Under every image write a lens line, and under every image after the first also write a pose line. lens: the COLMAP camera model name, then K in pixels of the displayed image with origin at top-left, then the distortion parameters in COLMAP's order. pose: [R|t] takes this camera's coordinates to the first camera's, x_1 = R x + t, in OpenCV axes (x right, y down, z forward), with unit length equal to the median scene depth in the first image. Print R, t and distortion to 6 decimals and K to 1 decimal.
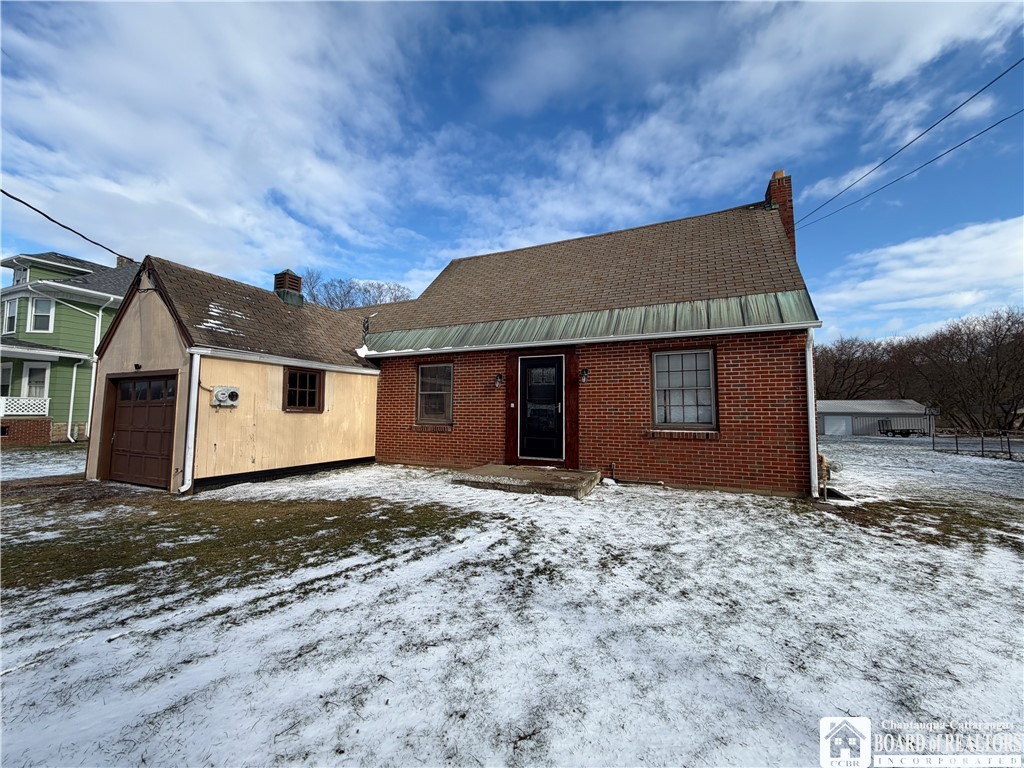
lens RADIAL K [[406.6, 0, 514.3], [0, 406.6, 386.1], [0, 0, 1]] dist [0.001327, -0.000110]
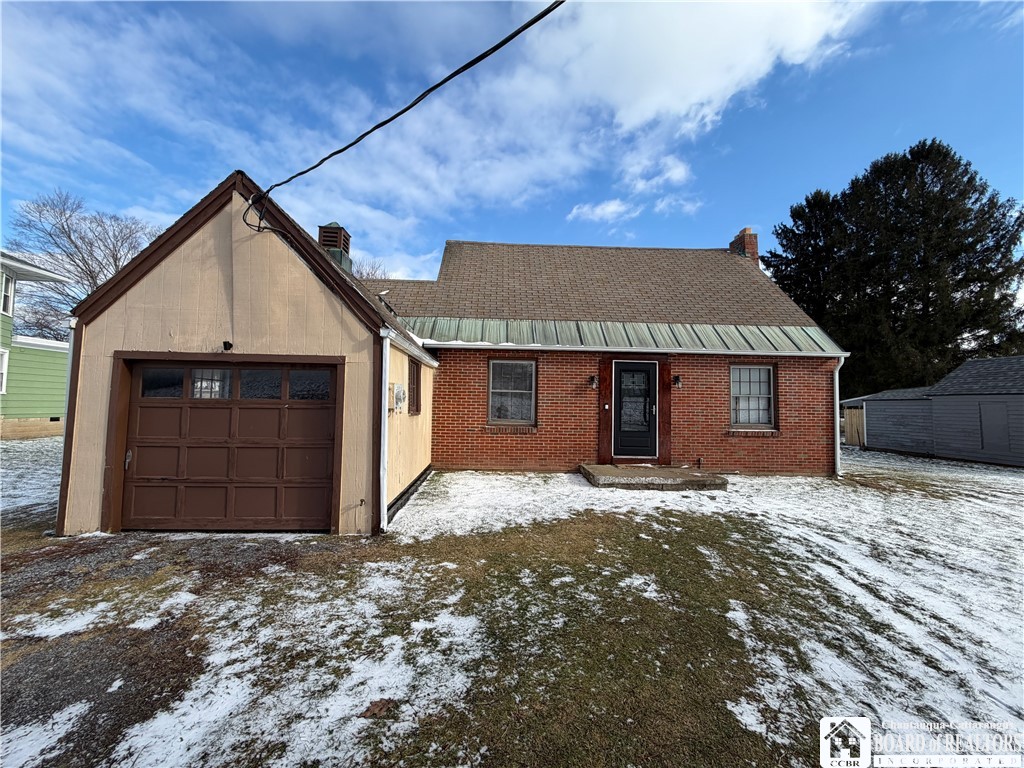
lens RADIAL K [[406.6, 0, 507.5], [0, 406.6, 383.5], [0, 0, 1]] dist [0.001327, -0.000110]
pose [[0.885999, 0.032561, 0.462543, -0.858519], [-0.042478, 0.999036, 0.011039, -0.014665], [-0.461738, -0.029428, 0.886528, 0.247565]]
